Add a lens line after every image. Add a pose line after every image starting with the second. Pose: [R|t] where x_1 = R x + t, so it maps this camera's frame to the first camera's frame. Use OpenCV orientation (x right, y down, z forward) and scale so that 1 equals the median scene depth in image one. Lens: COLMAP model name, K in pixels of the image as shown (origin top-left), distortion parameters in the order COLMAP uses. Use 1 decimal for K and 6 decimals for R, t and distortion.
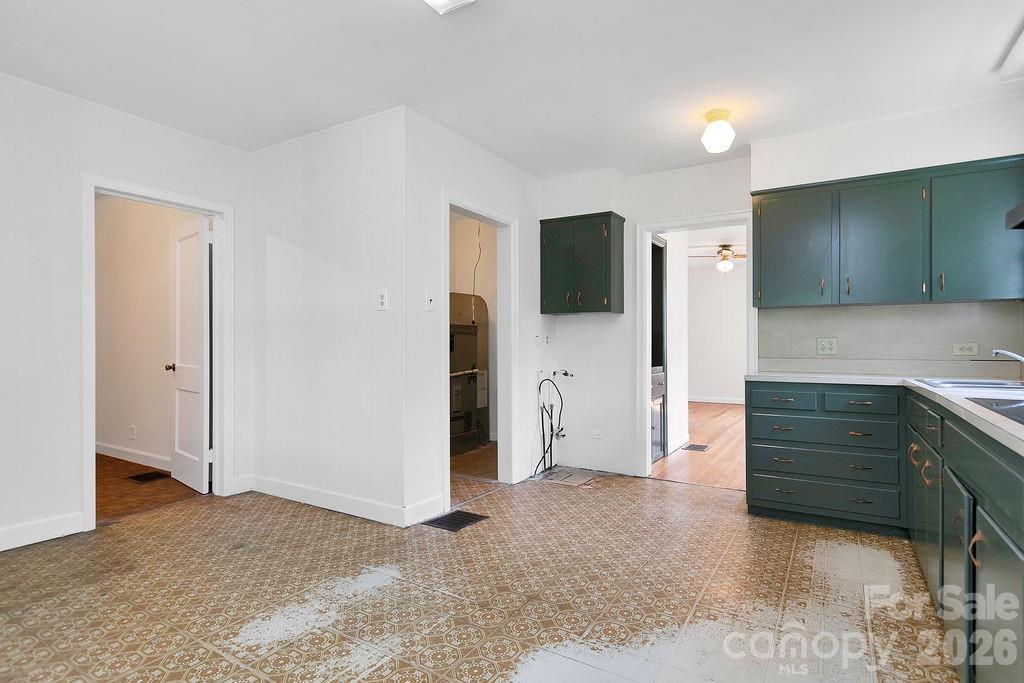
lens RADIAL K [[527.1, 0, 515.3], [0, 527.1, 346.3], [0, 0, 1]] dist [0.002093, -0.002223]
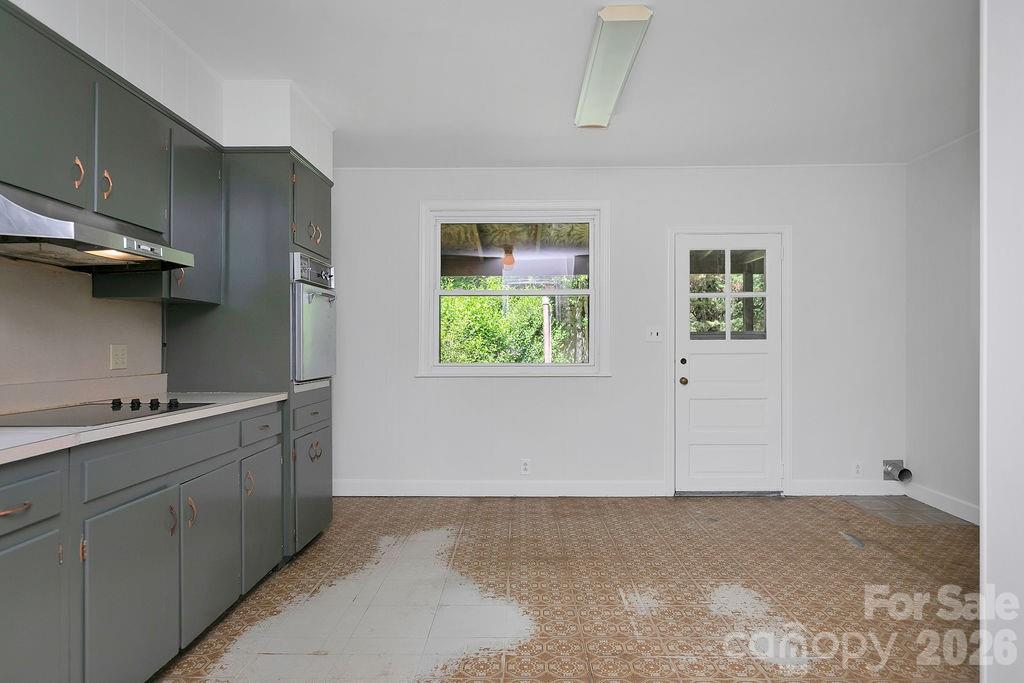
lens RADIAL K [[615.6, 0, 504.0], [0, 615.6, 339.1], [0, 0, 1]] dist [0.000343, -0.001551]
pose [[-0.866933, -0.004083, -0.498407, 0.585545], [-0.003284, 0.999992, -0.002480, -0.031185], [0.498413, -0.000513, -0.866939, 1.662550]]
